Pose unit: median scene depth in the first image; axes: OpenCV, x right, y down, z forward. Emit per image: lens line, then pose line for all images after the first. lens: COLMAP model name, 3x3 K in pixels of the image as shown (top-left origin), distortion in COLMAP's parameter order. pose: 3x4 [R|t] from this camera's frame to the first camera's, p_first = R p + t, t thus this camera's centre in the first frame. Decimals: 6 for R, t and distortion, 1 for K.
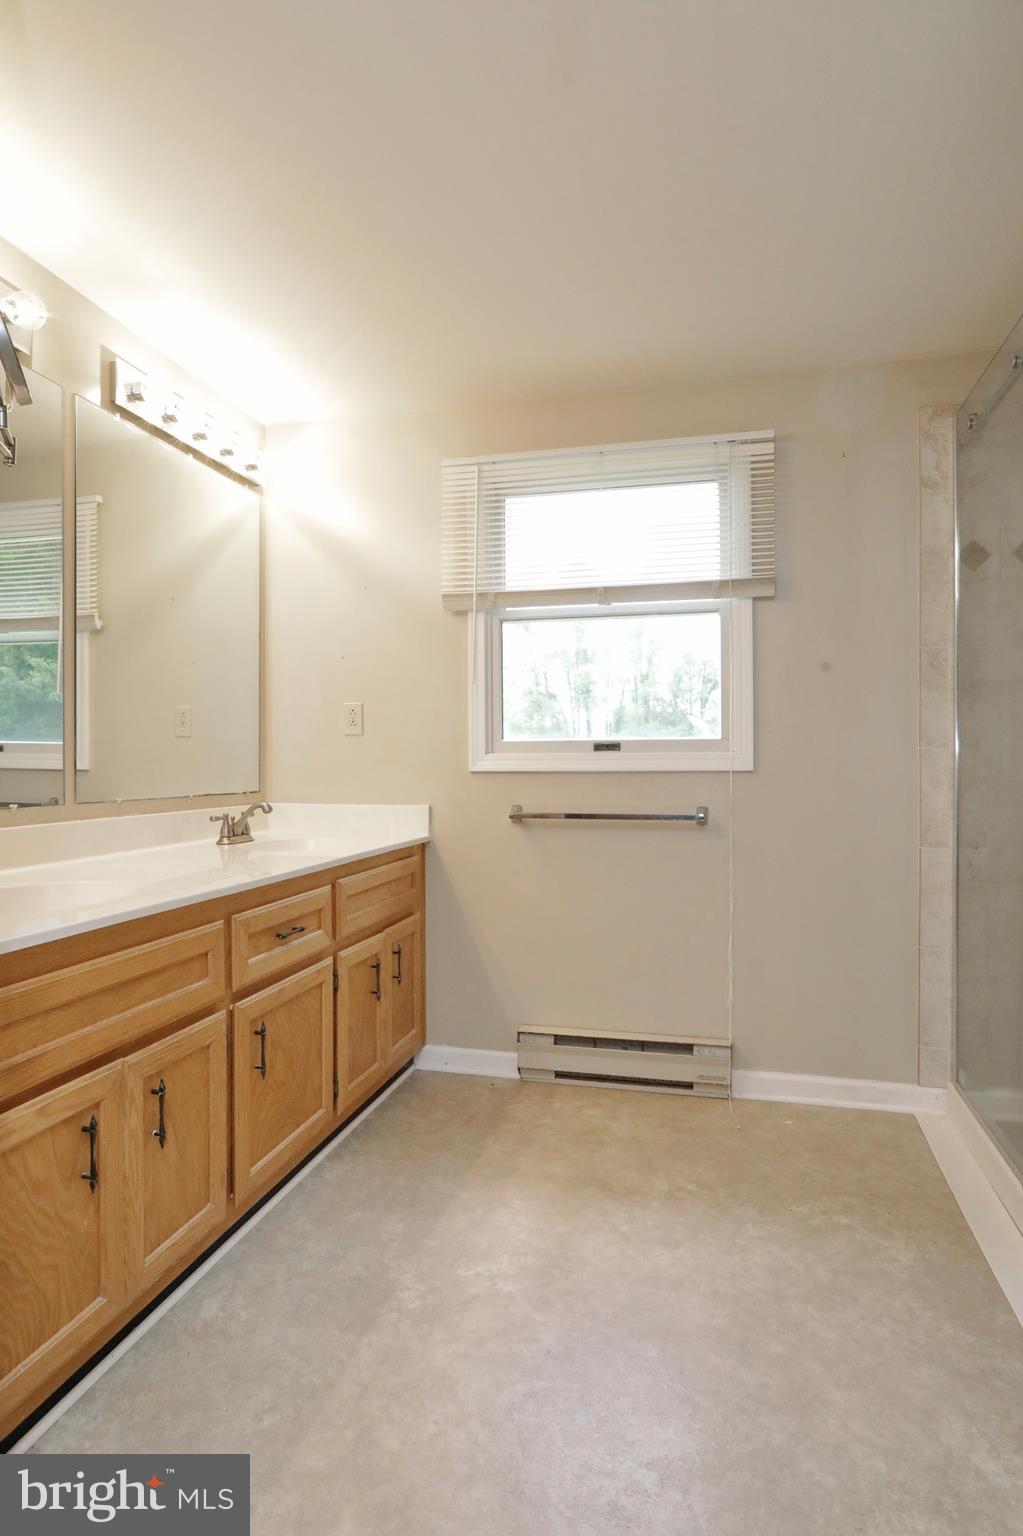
lens RADIAL K [[845.2, 0, 511.5], [0, 845.2, 768.0], [0, 0, 1]] dist [-0.078399, 0.038170]
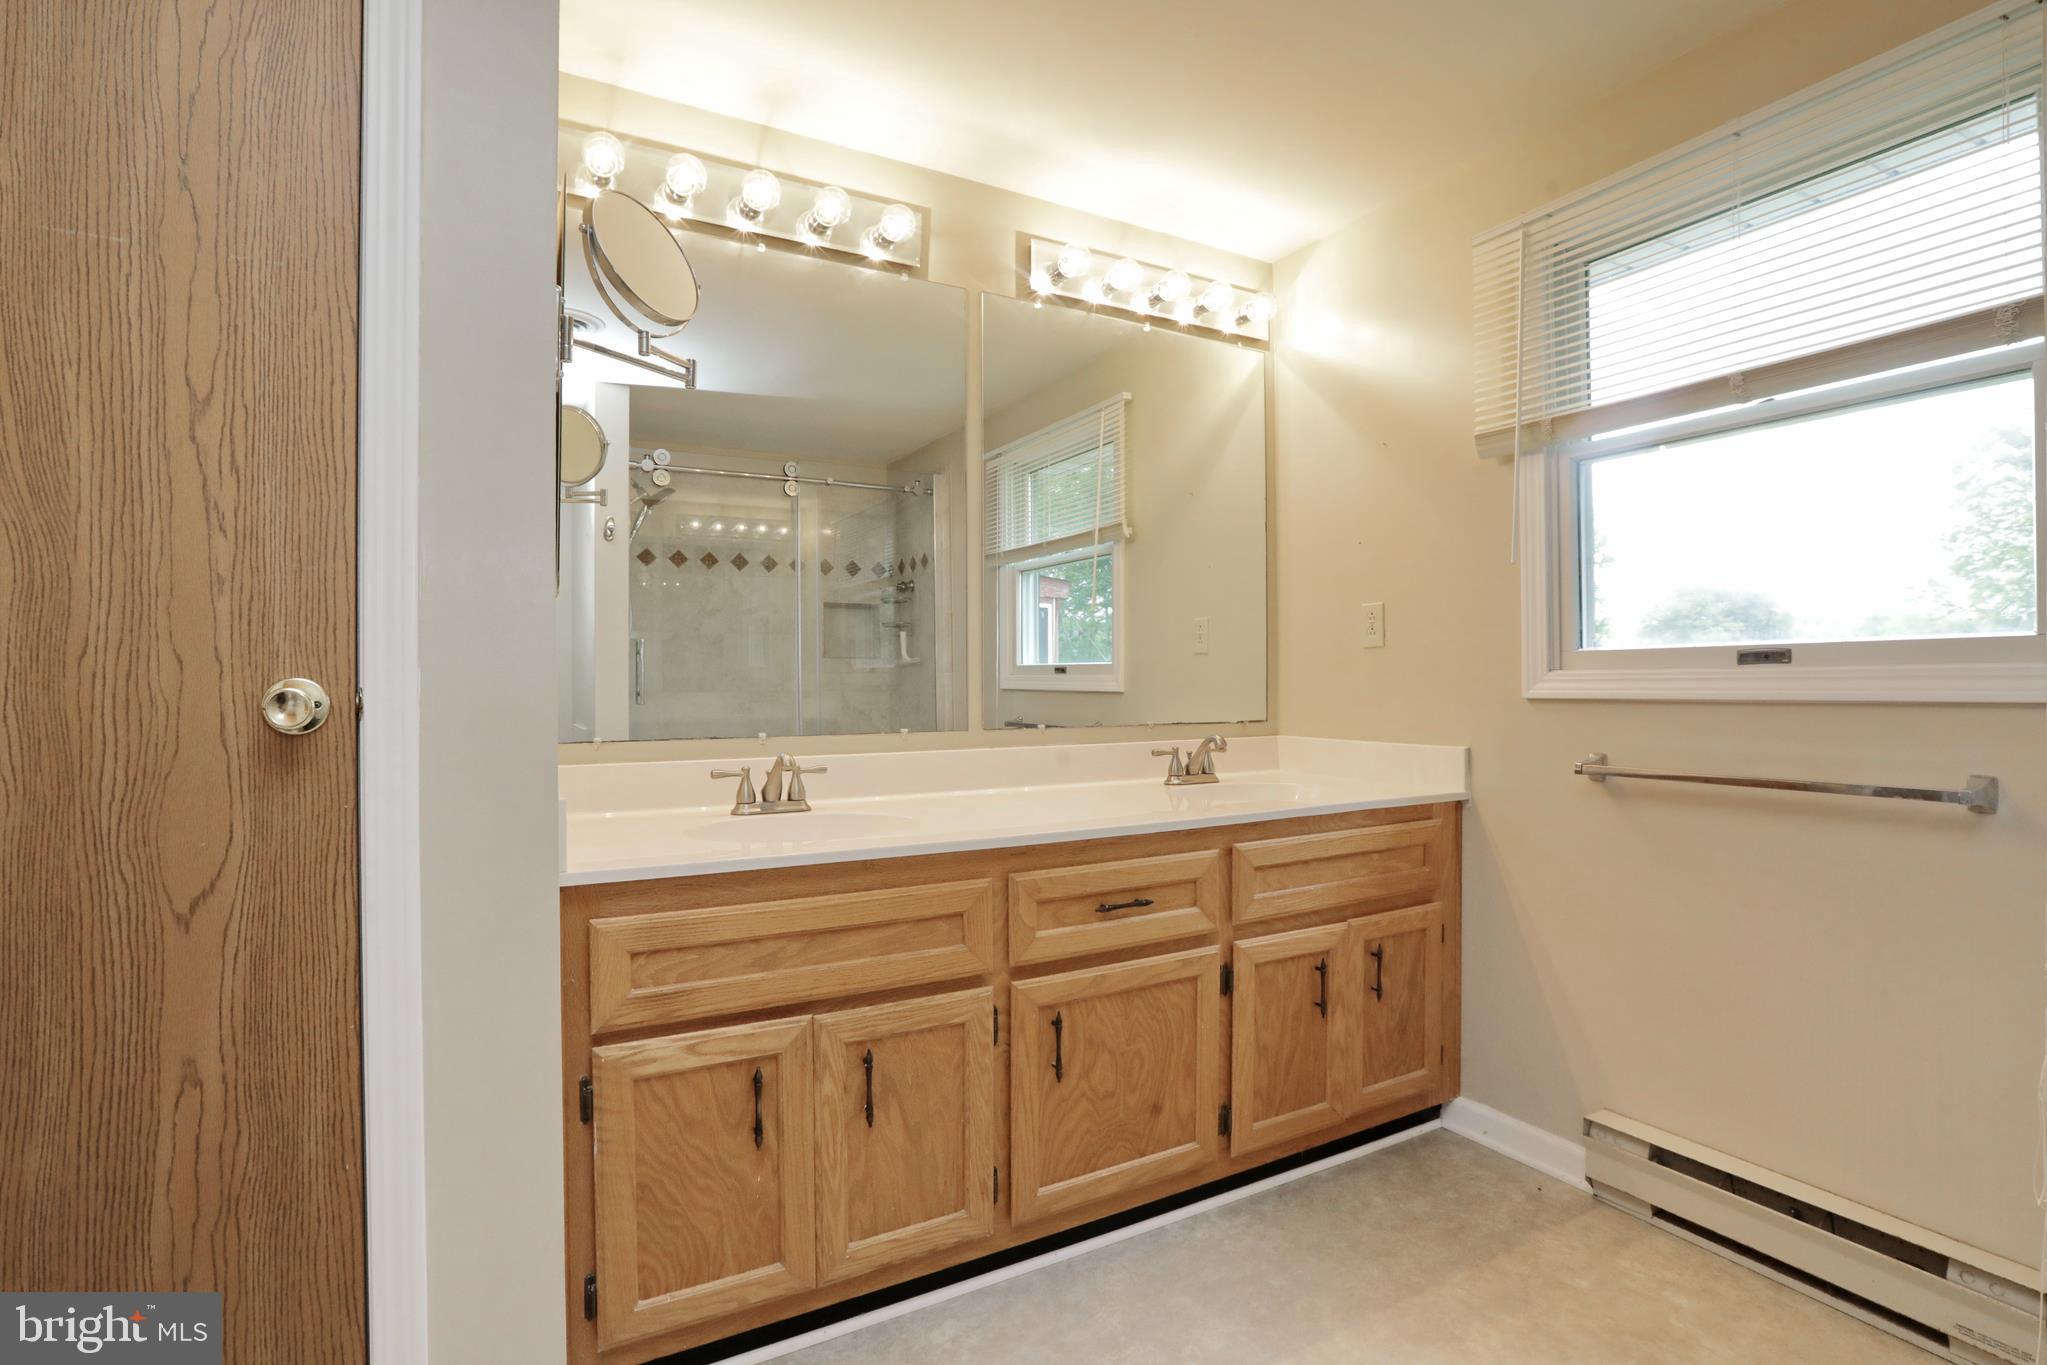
lens RADIAL K [[966.9, 0, 1023.5], [0, 966.9, 682.5], [0, 0, 1]] dist [-0.062104, 0.021857]
pose [[0.688241, -0.001775, -0.725480, 0.251348], [-0.000652, 0.999995, -0.003065, -0.006588], [0.725482, 0.002582, 0.688236, 0.242826]]
